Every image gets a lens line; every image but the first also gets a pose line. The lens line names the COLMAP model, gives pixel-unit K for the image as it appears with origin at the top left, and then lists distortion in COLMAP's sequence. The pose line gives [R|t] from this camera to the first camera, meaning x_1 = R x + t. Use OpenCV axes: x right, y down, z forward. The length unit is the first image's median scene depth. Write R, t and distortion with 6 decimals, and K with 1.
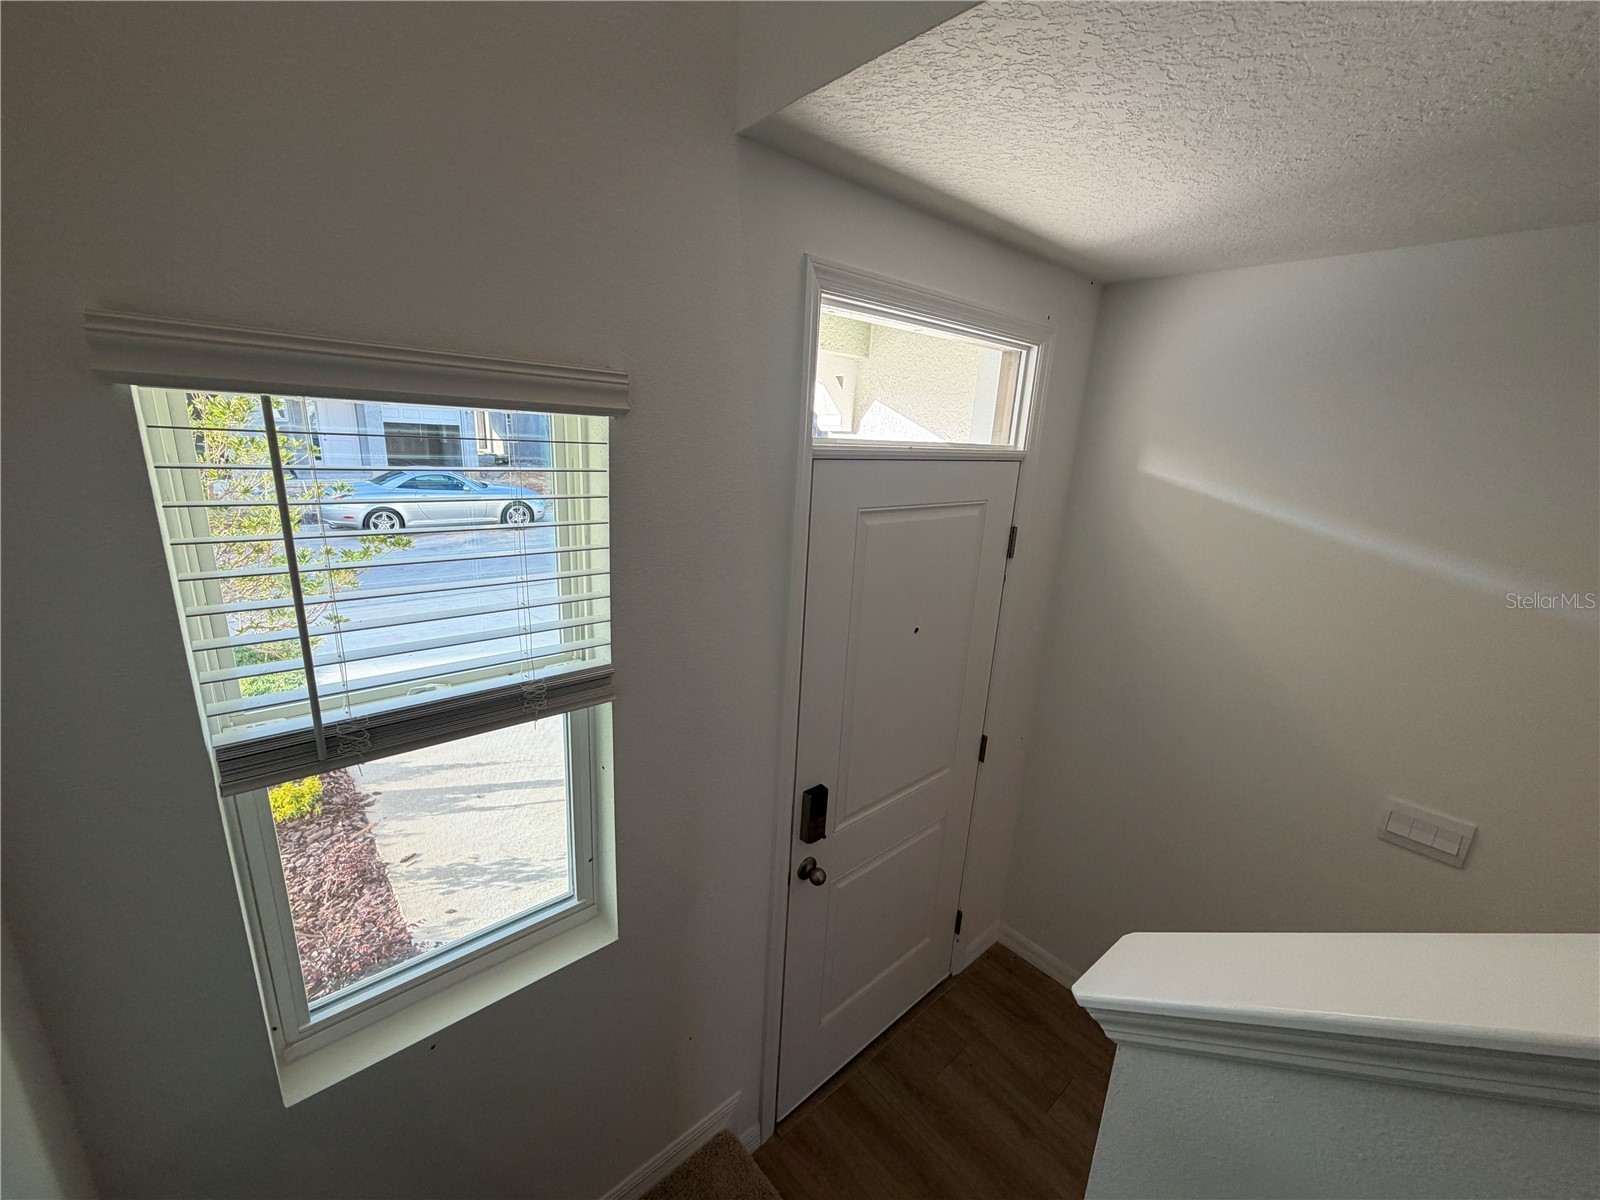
lens RADIAL K [[635.5, 0, 797.1], [0, 635.5, 599.0], [0, 0, 1]] dist [0.000442, 0.000316]
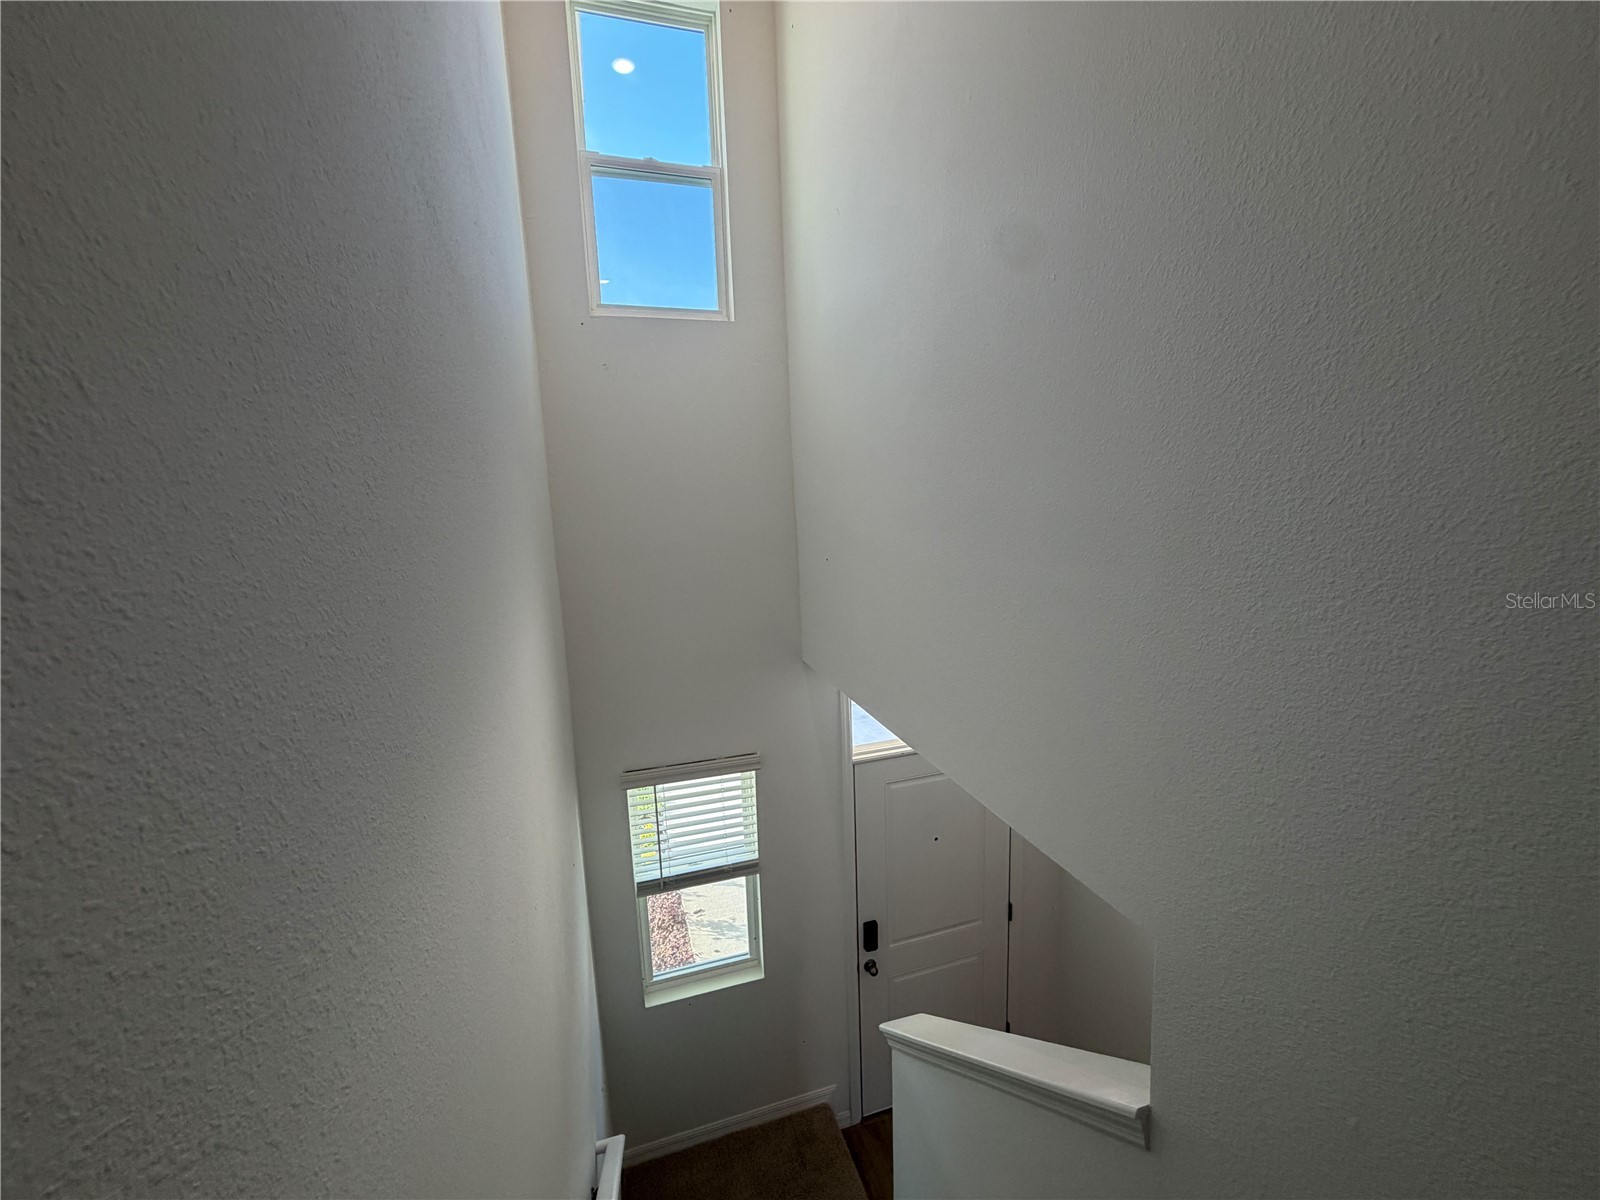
lens RADIAL K [[635.5, 0, 804.9], [0, 635.5, 596.1], [0, 0, 1]] dist [0.000442, 0.000316]
pose [[0.913391, -0.019016, -0.406639, 0.659227], [-0.026433, 0.994030, -0.105858, -0.479691], [0.406224, 0.107439, 0.907435, -0.943982]]
